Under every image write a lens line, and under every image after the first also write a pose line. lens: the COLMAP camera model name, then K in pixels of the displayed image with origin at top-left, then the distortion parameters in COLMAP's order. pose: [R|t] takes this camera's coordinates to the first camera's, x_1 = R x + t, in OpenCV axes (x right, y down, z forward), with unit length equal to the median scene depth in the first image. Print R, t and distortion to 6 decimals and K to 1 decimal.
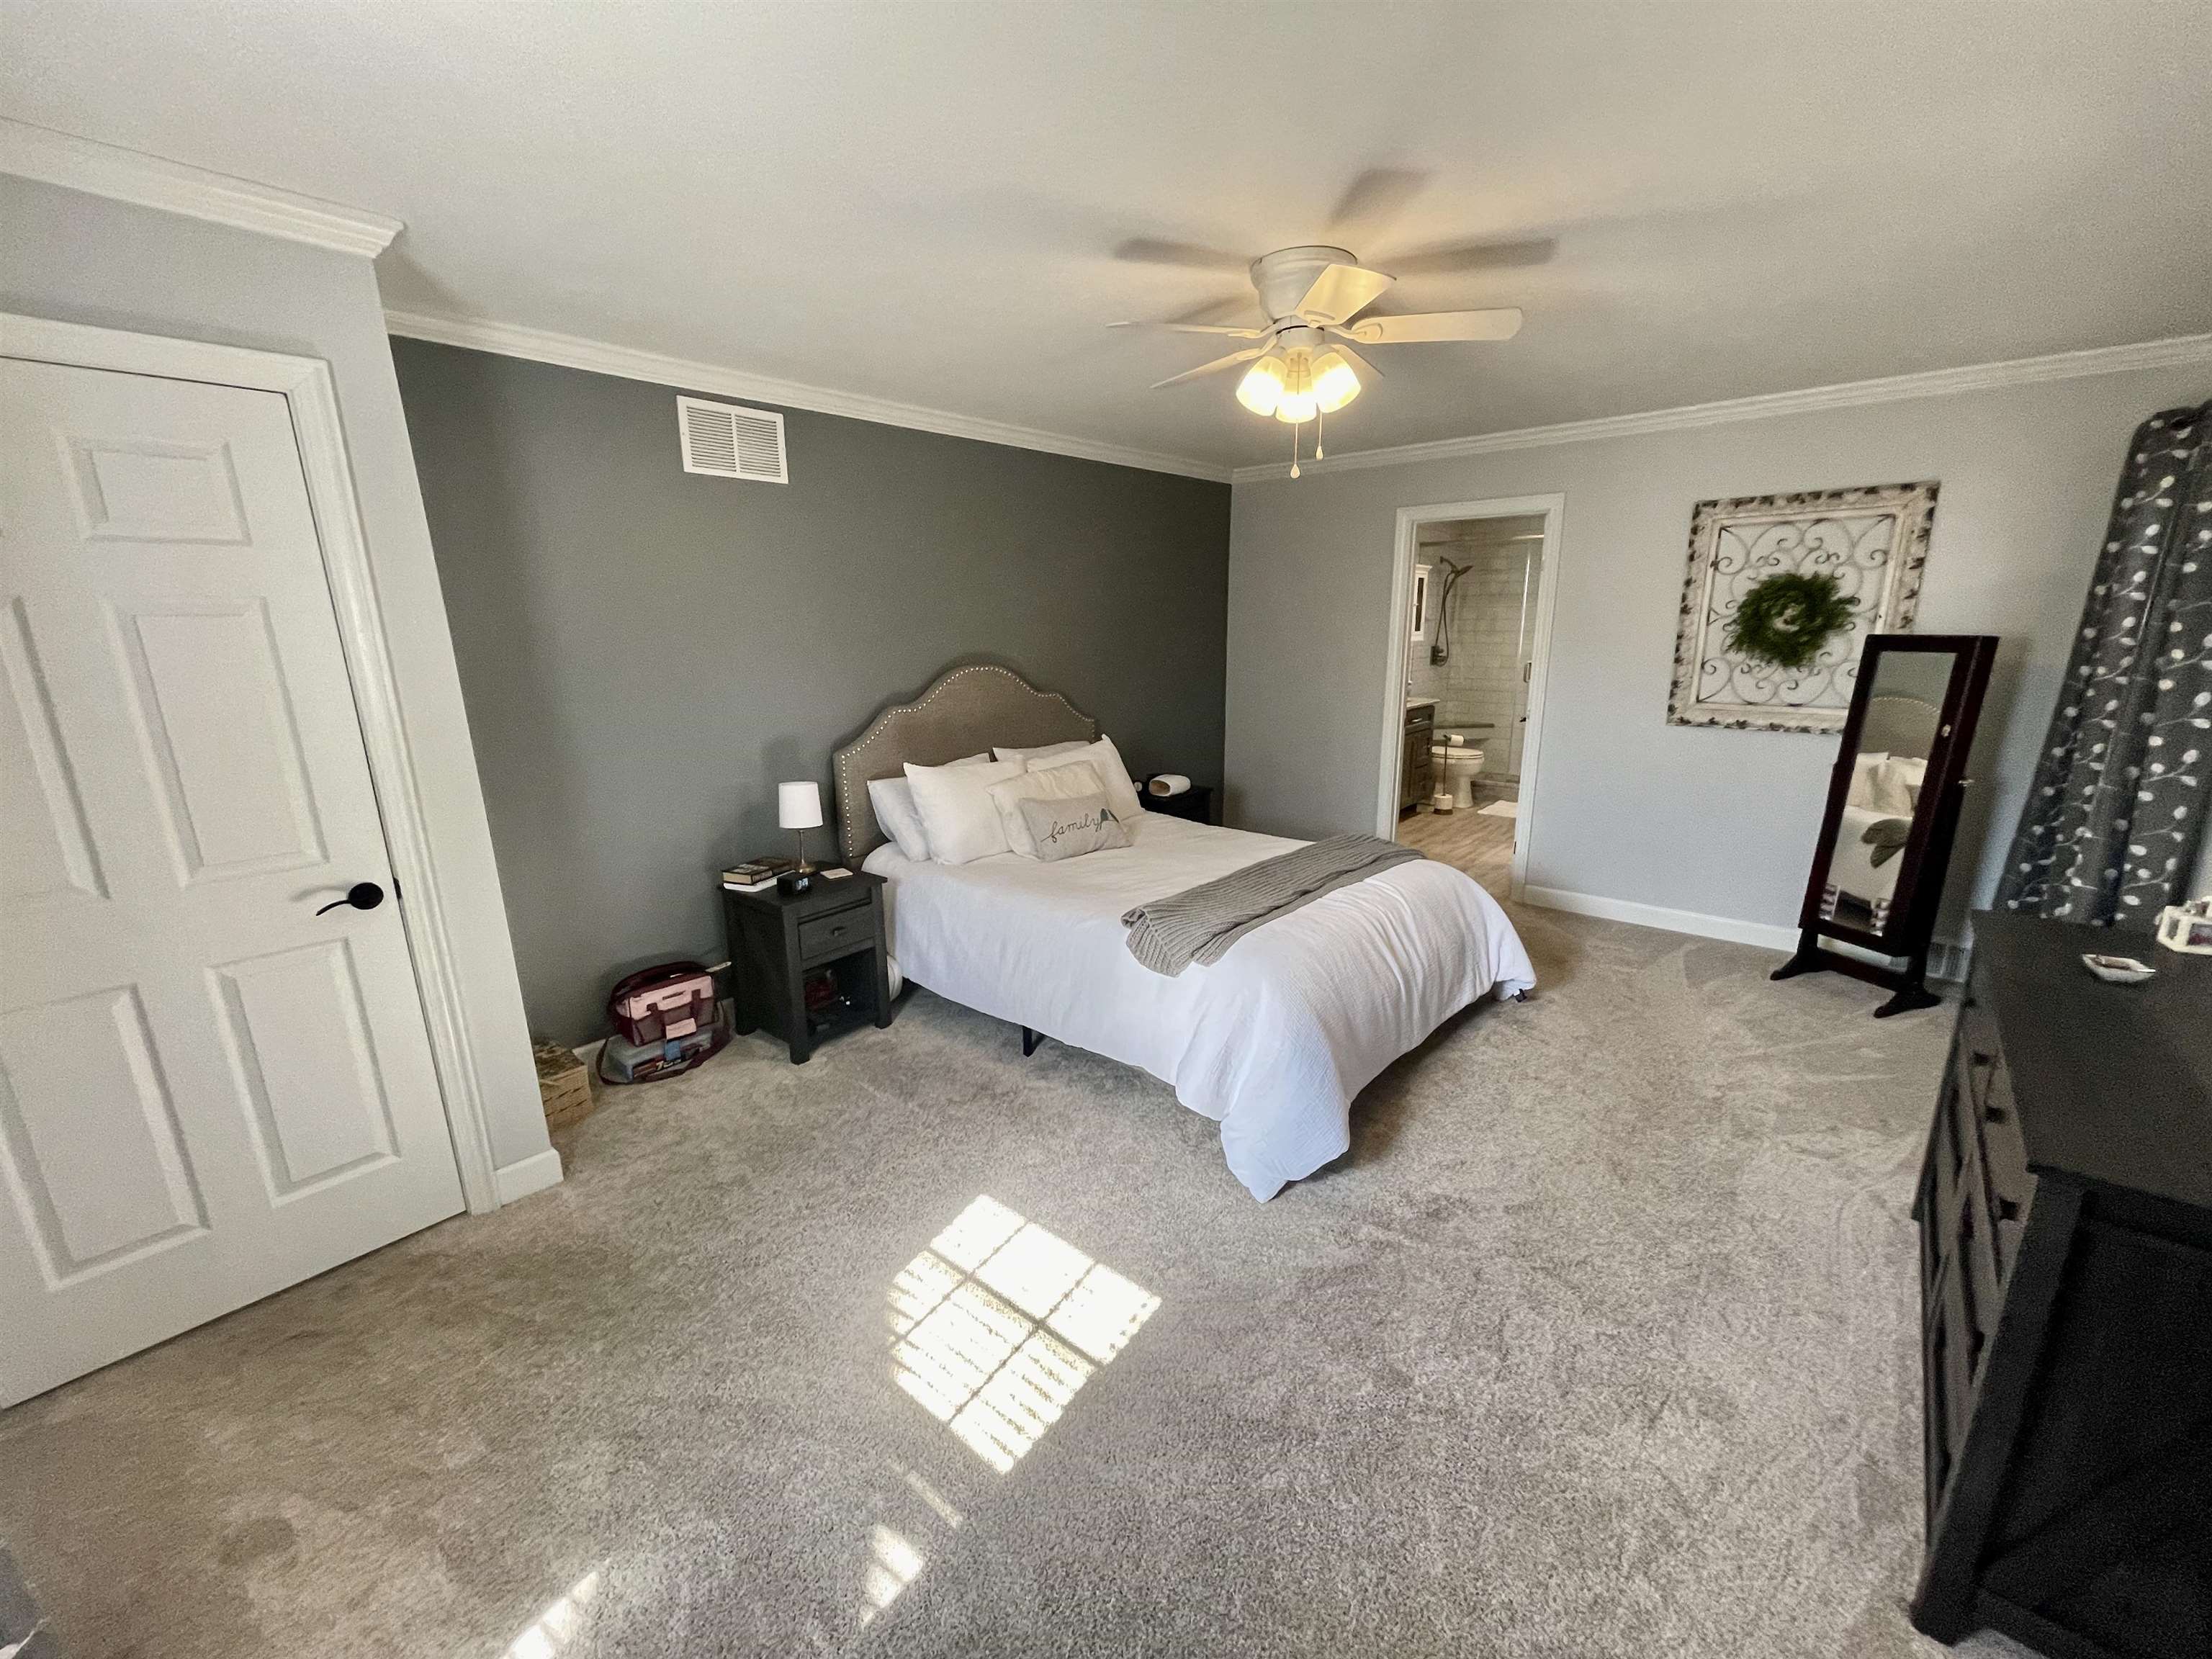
lens RADIAL K [[893.6, 0, 1105.9], [0, 893.6, 839.3], [0, 0, 1]] dist [0.011854, -0.000268]
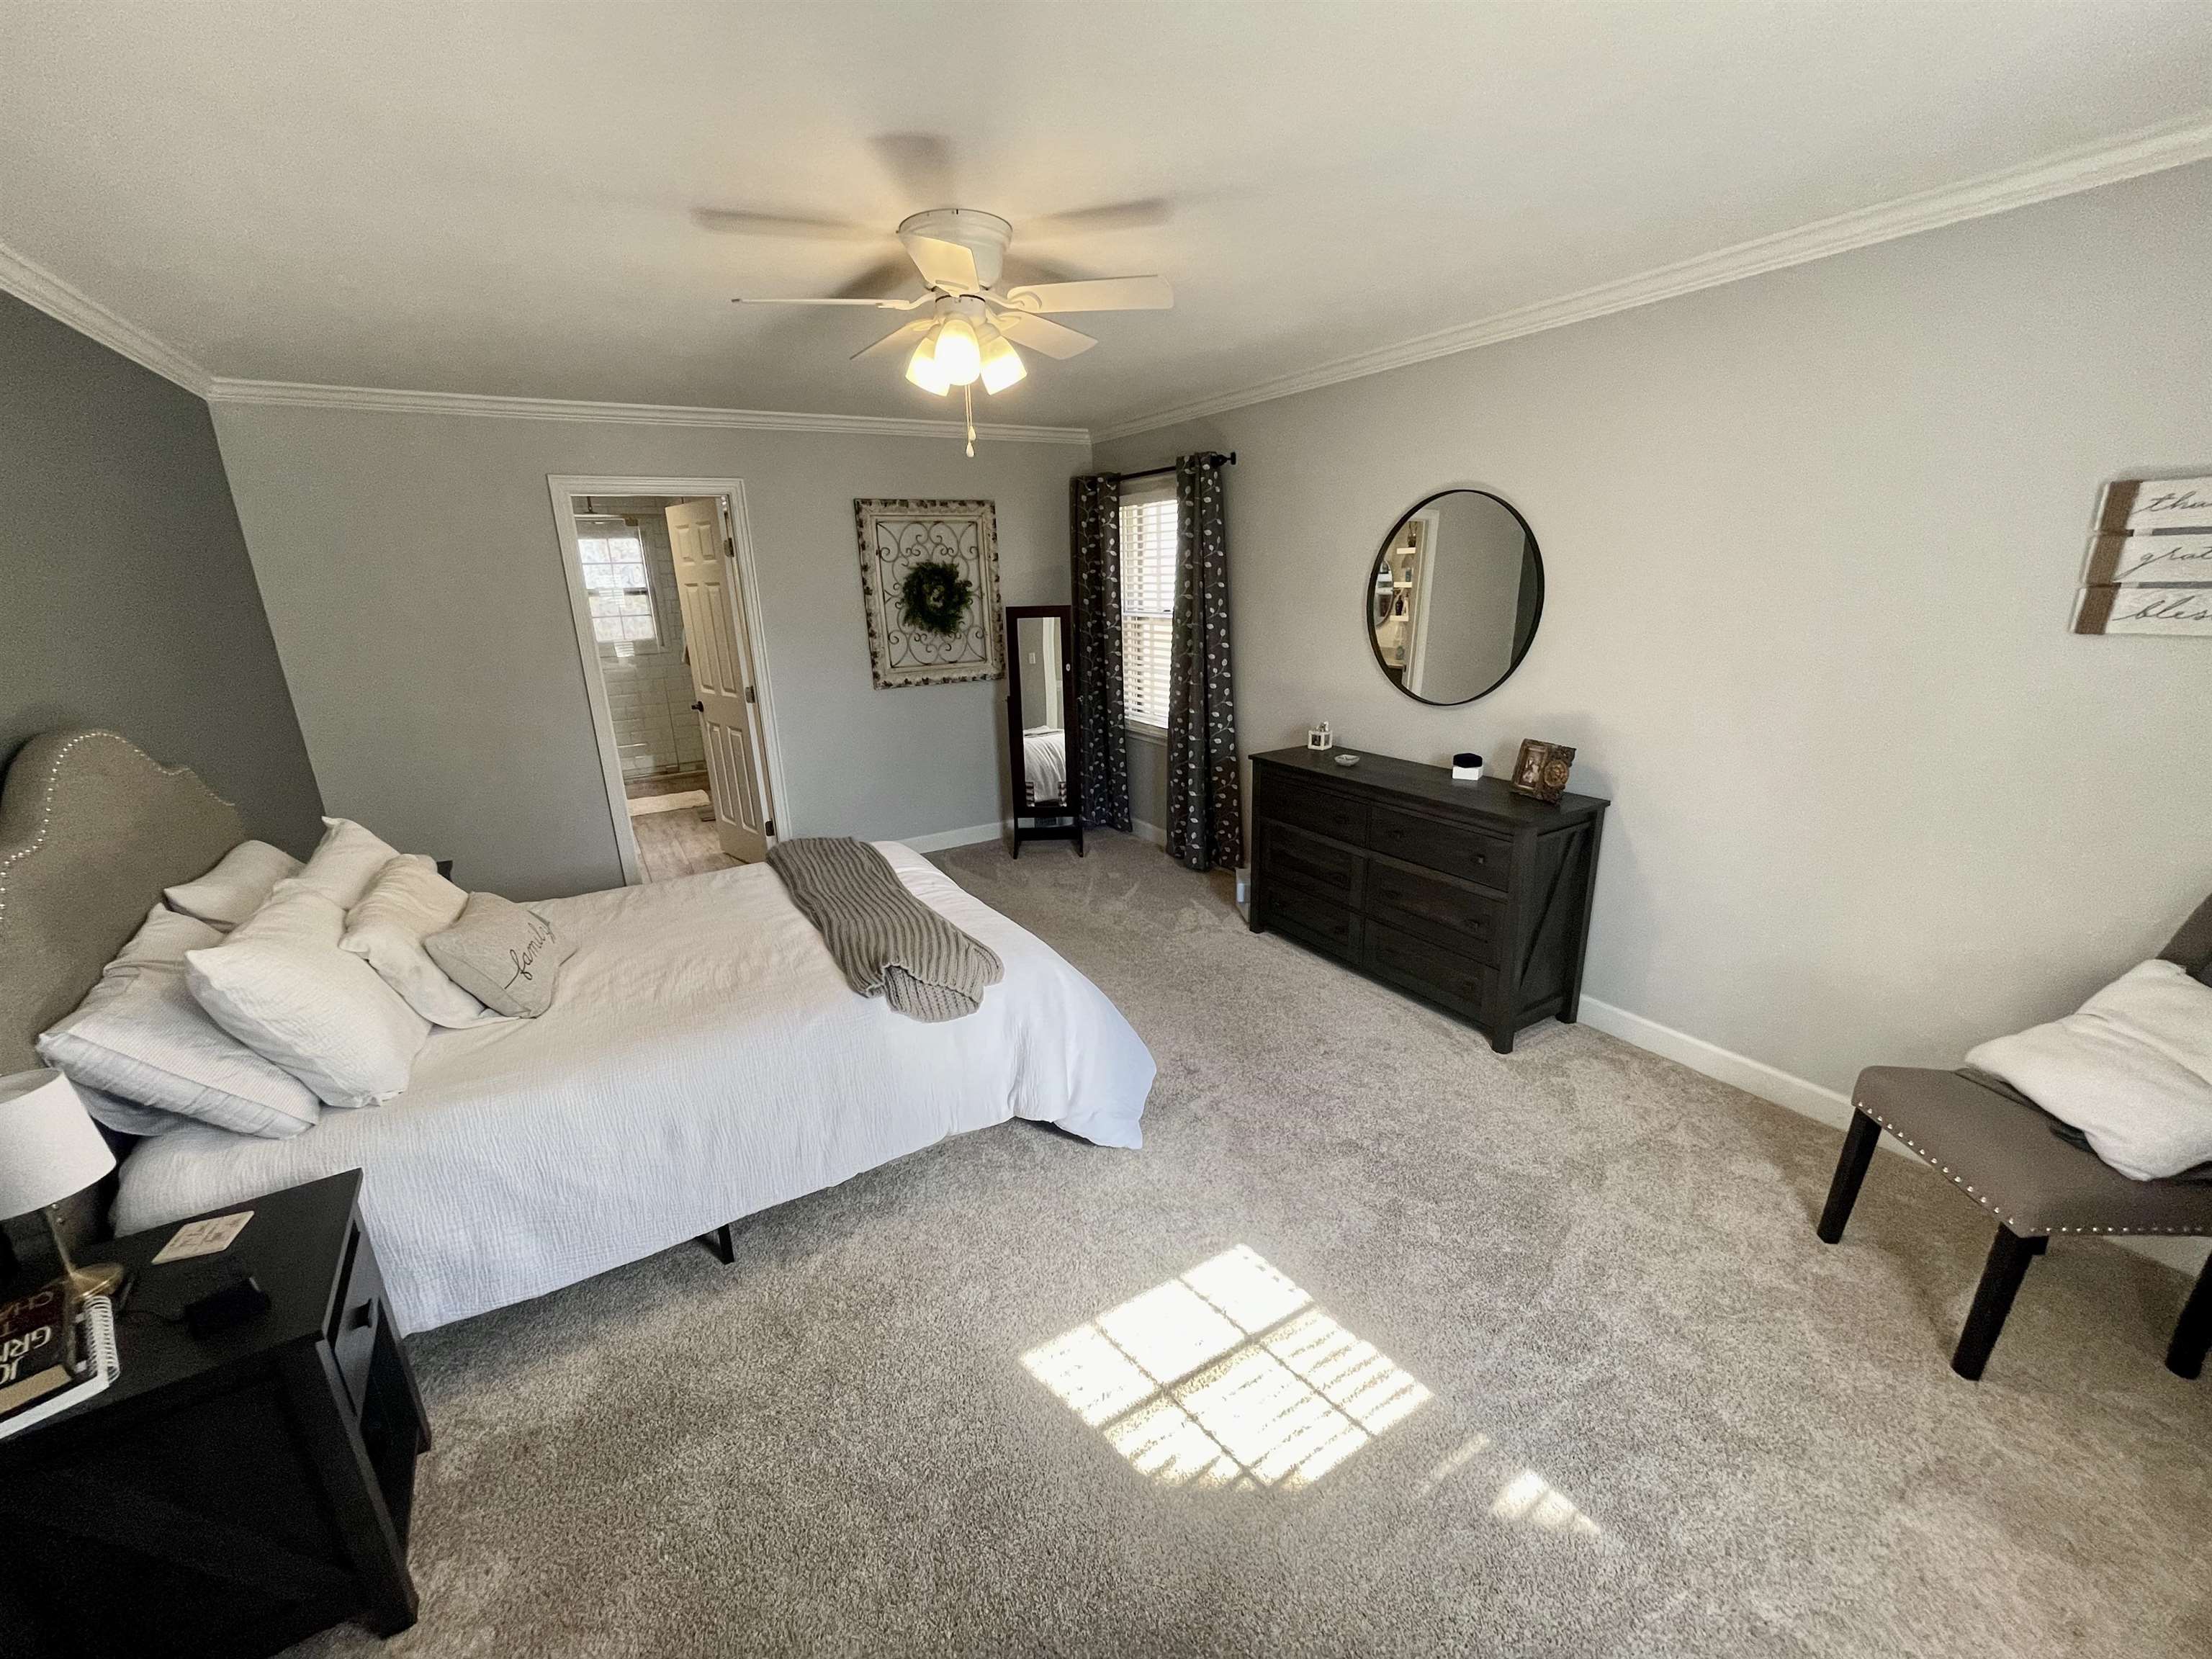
lens RADIAL K [[893.6, 0, 1098.6], [0, 893.6, 843.5], [0, 0, 1]] dist [0.011854, -0.000268]
pose [[0.312573, -0.274648, 0.909322, -0.470226], [0.254246, 0.946551, 0.198497, -0.109059], [-0.915236, 0.169147, 0.365694, 0.387278]]
